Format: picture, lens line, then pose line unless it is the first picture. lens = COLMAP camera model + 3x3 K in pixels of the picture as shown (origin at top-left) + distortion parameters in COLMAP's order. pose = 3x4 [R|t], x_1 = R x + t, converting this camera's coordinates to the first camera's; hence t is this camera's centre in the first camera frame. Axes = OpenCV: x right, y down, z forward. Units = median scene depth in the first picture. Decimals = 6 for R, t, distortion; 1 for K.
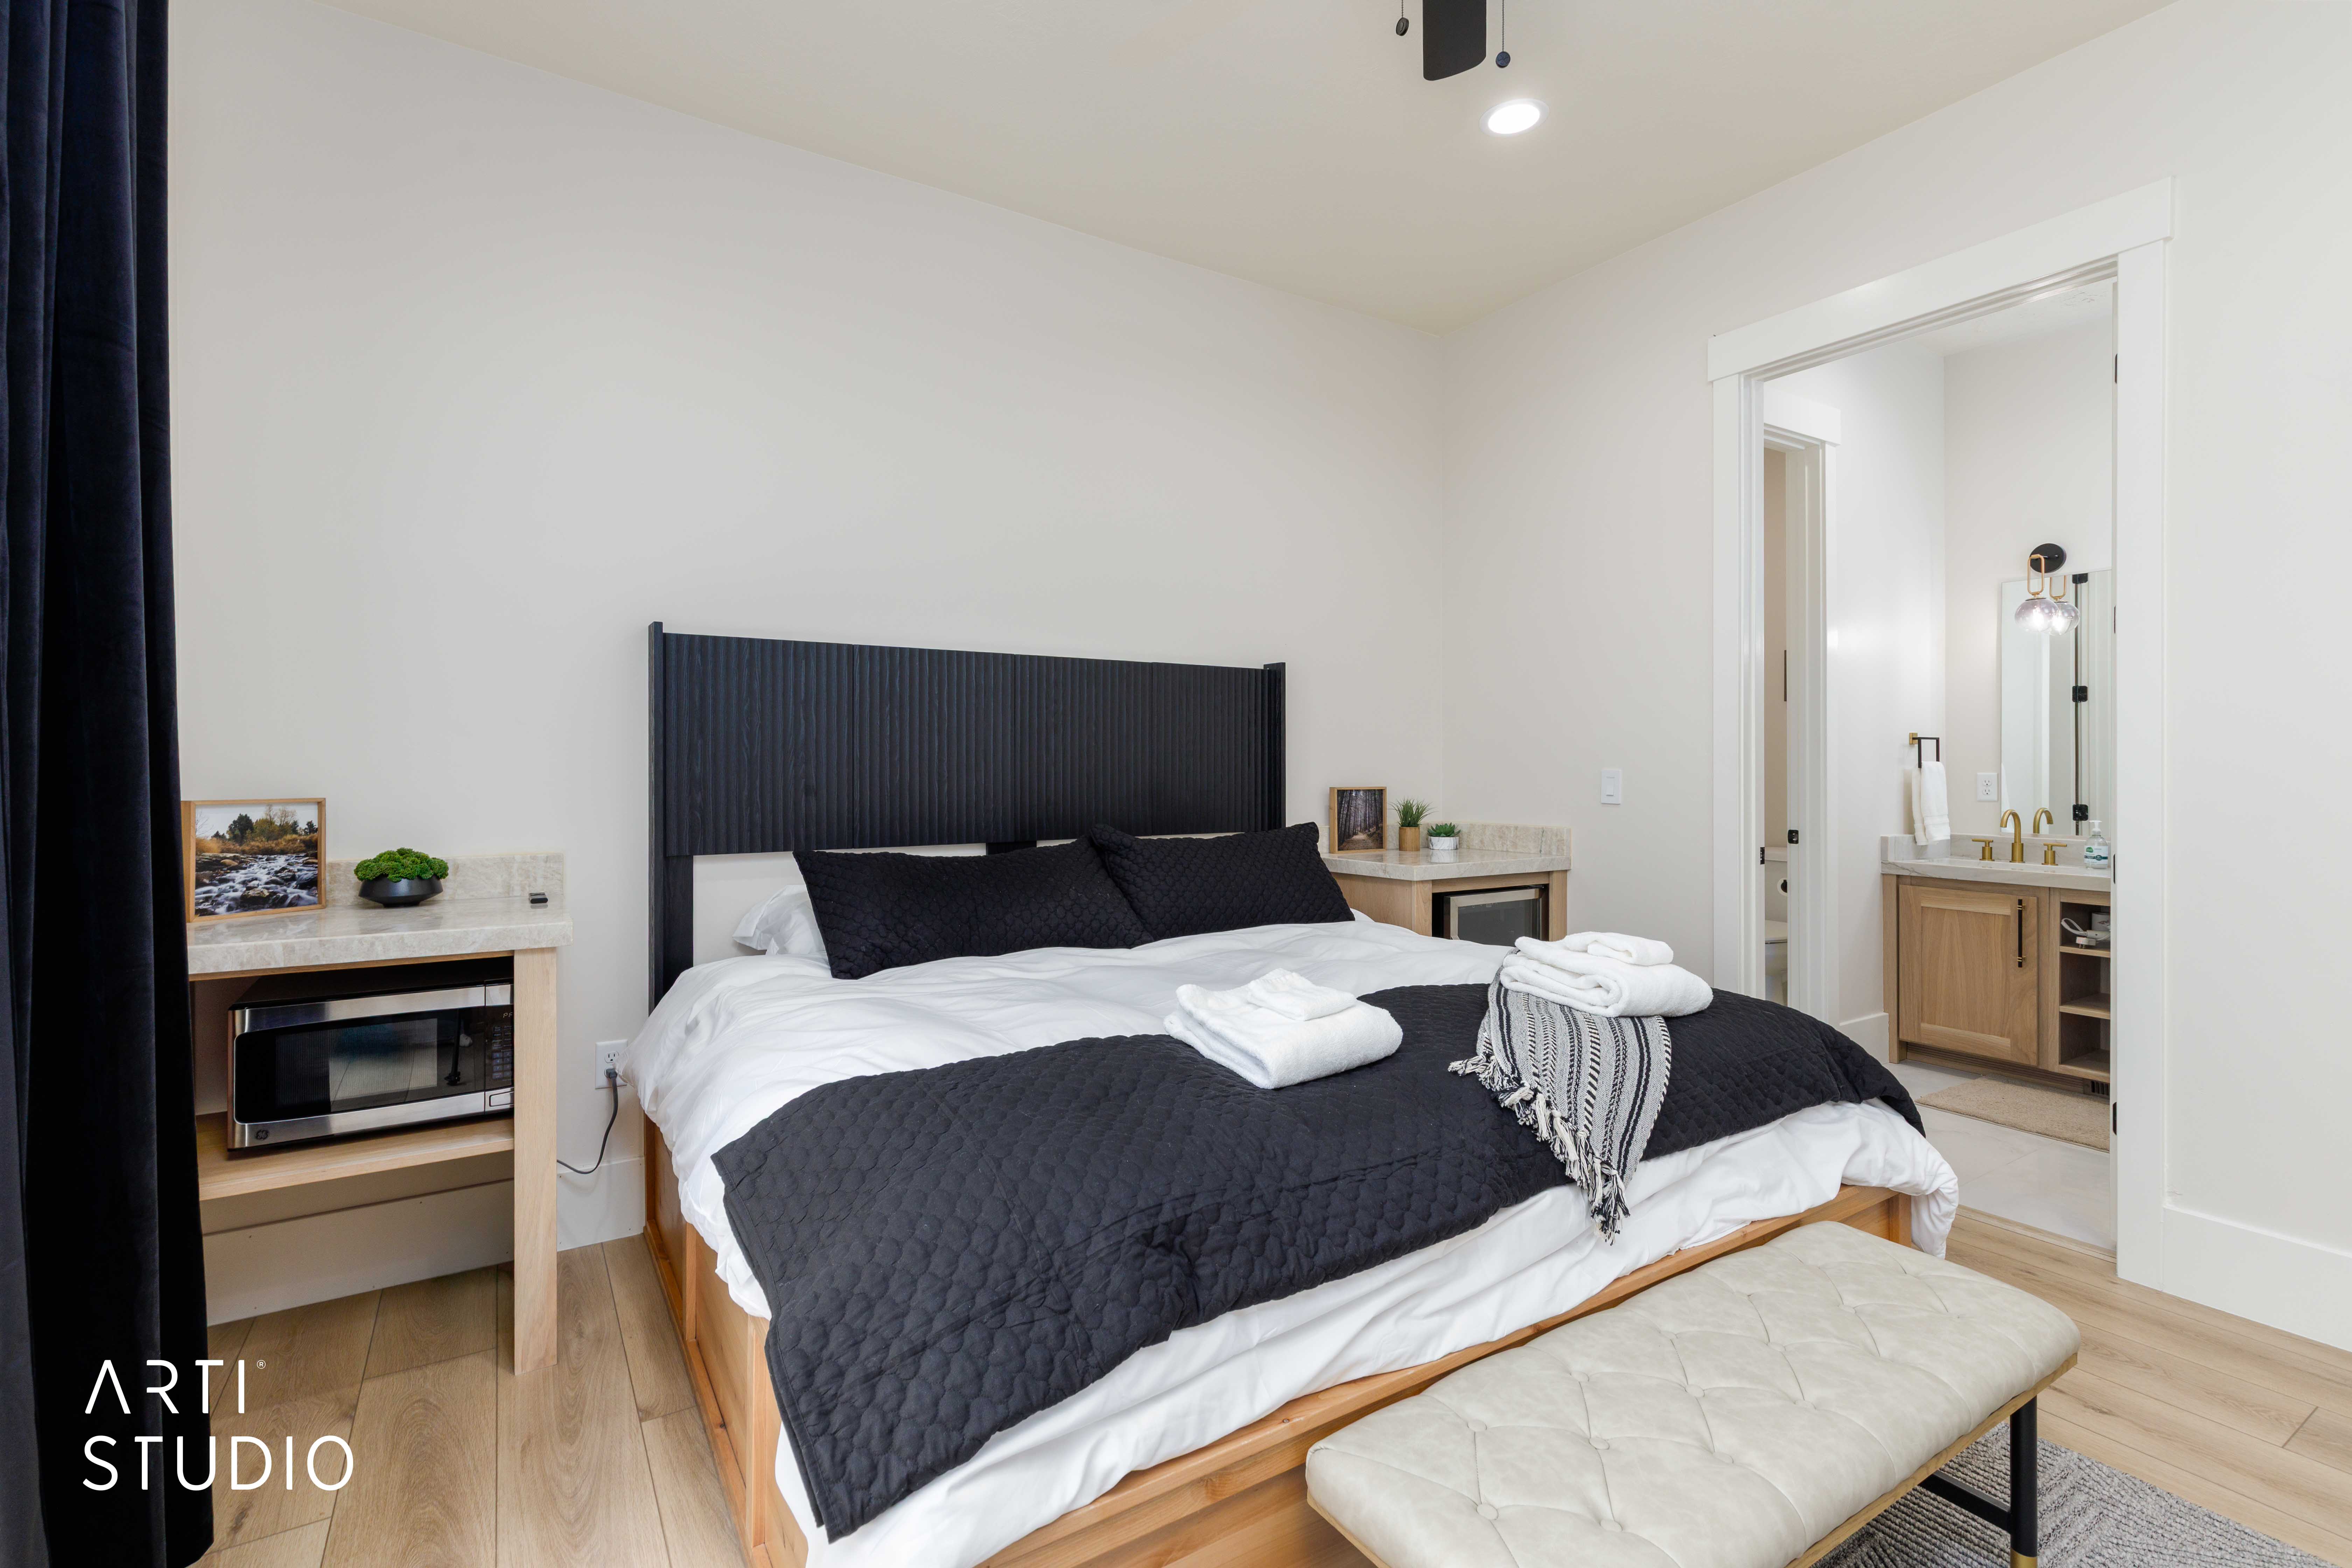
lens RADIAL K [[1067.7, 0, 1170.5], [0, 1067.7, 771.7], [0, 0, 1]] dist [0.003354, 0.000537]
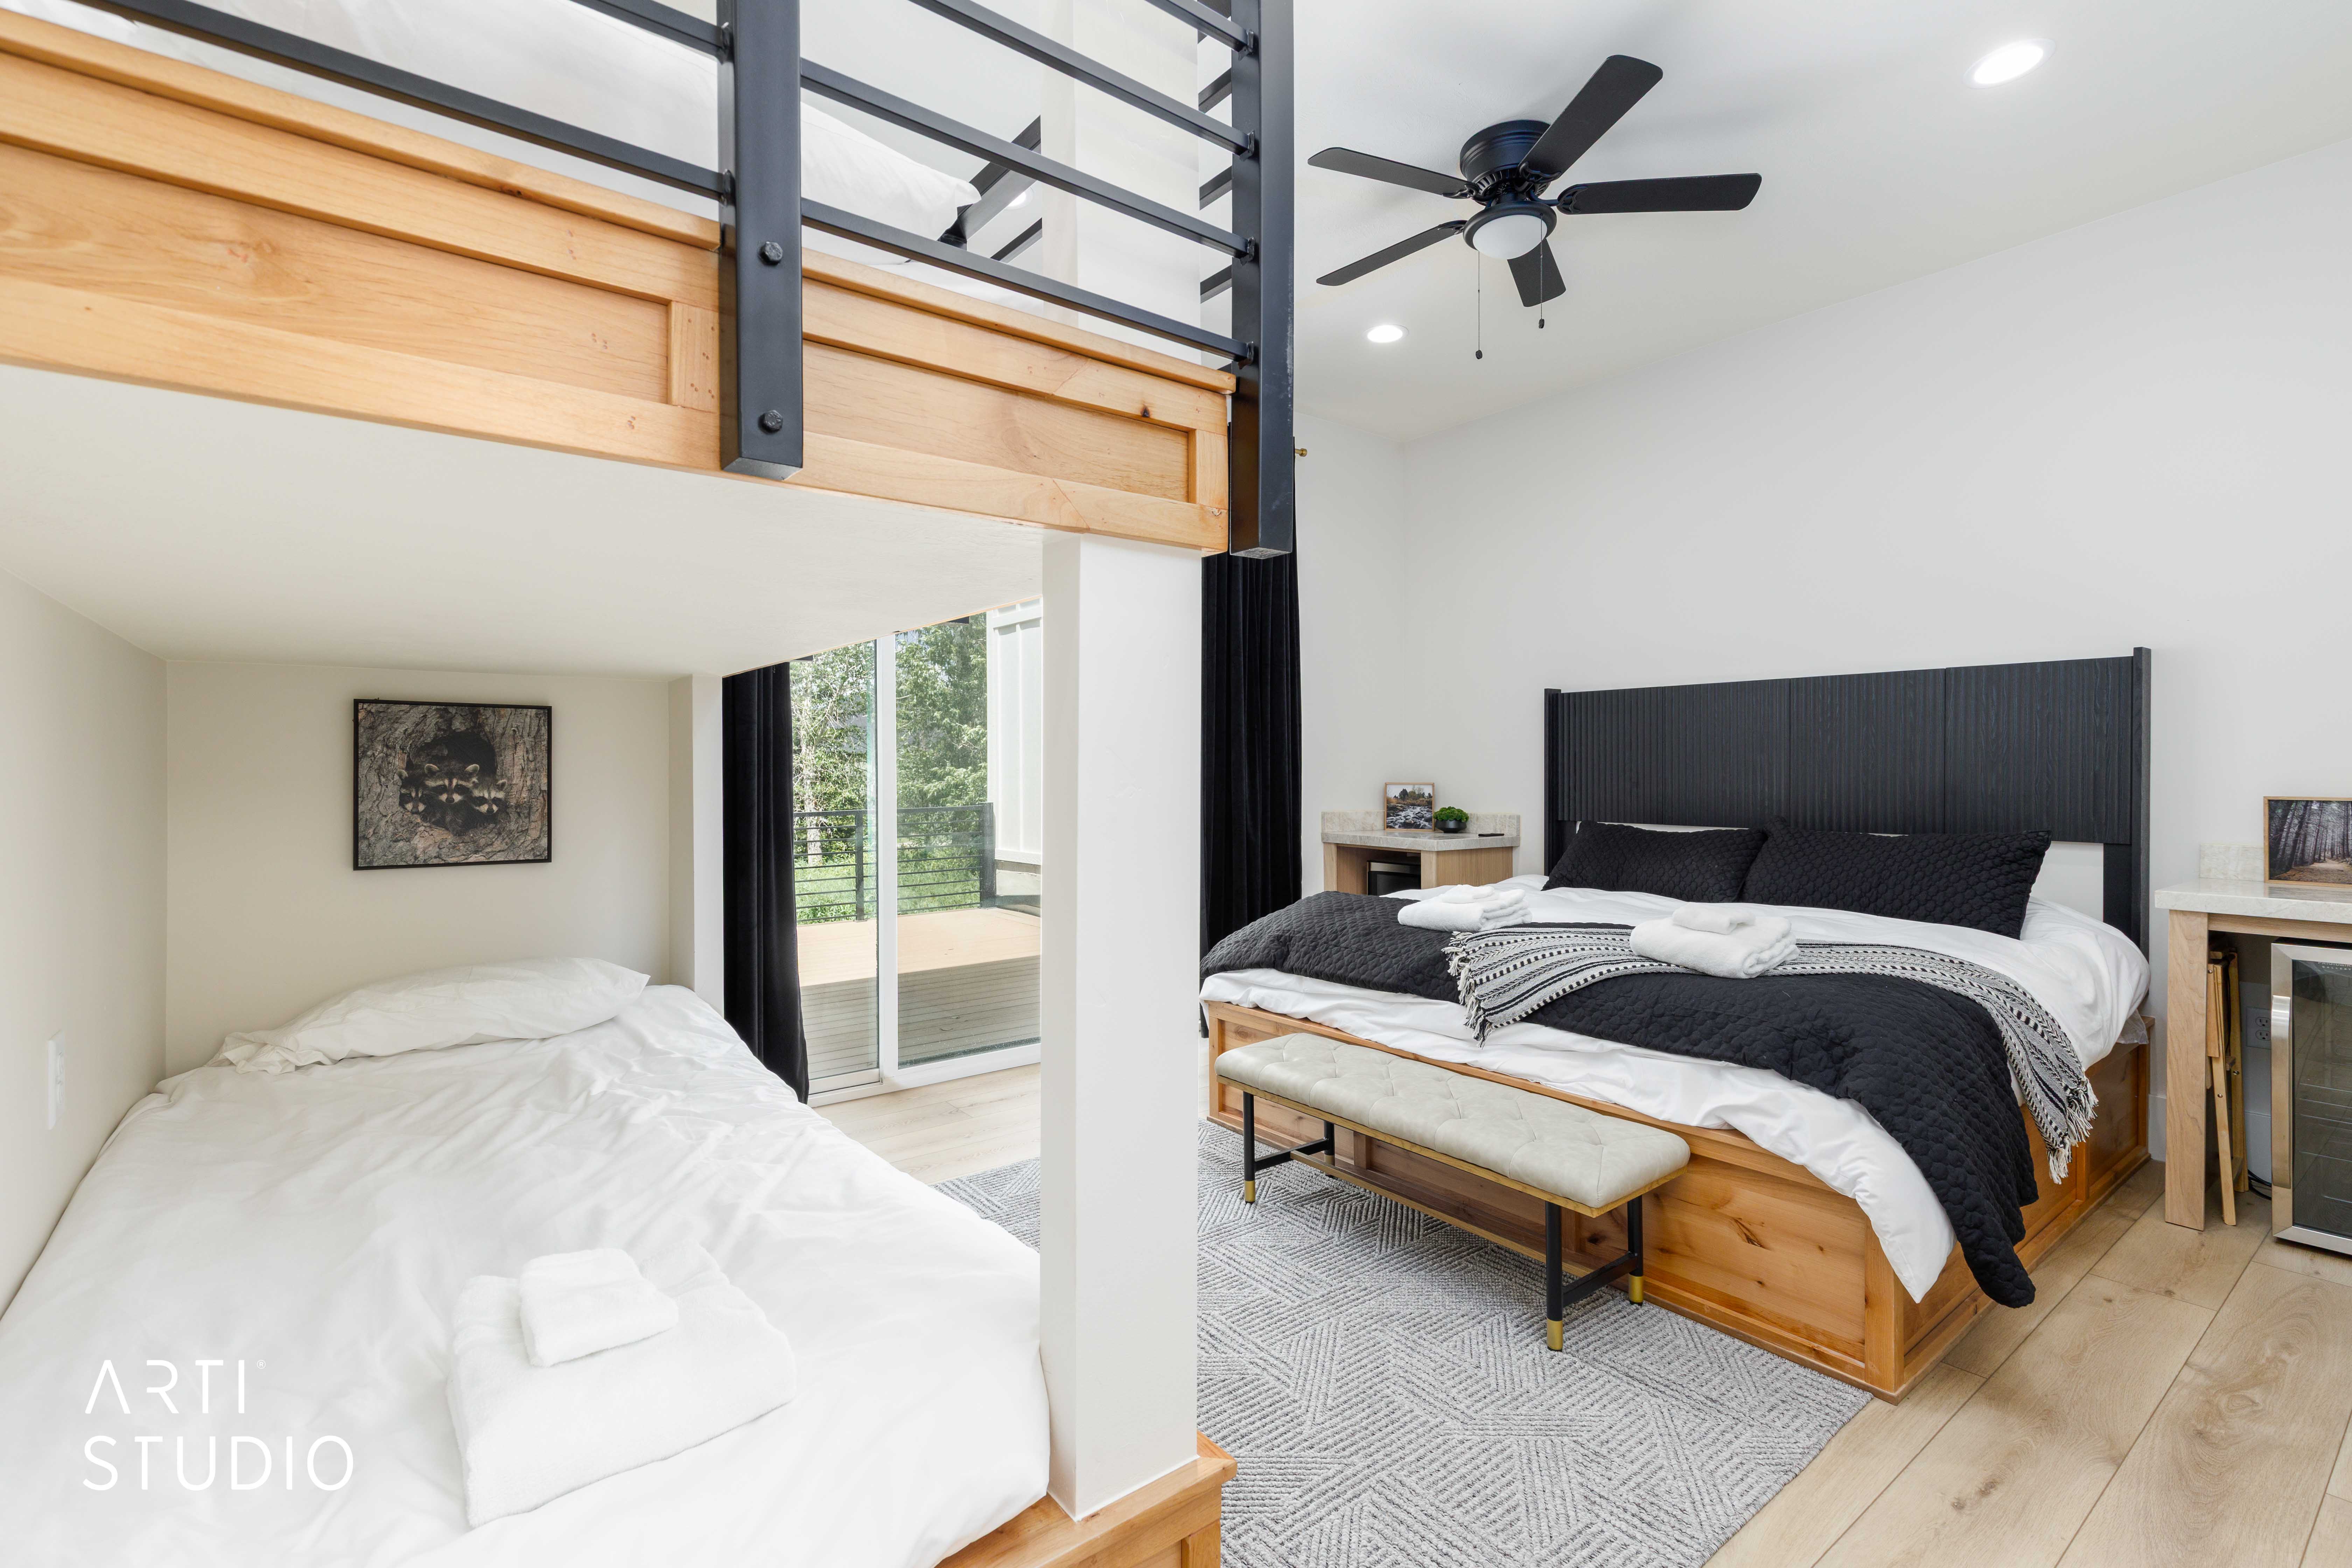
lens RADIAL K [[1070.4, 0, 1171.1], [0, 1070.4, 791.3], [0, 0, 1]] dist [0.000671, 0.000179]
pose [[0.094673, 0.024538, -0.995206, 1.476363], [-0.000545, 0.999697, 0.024597, -0.013725], [0.995508, -0.001786, 0.094658, 0.234191]]
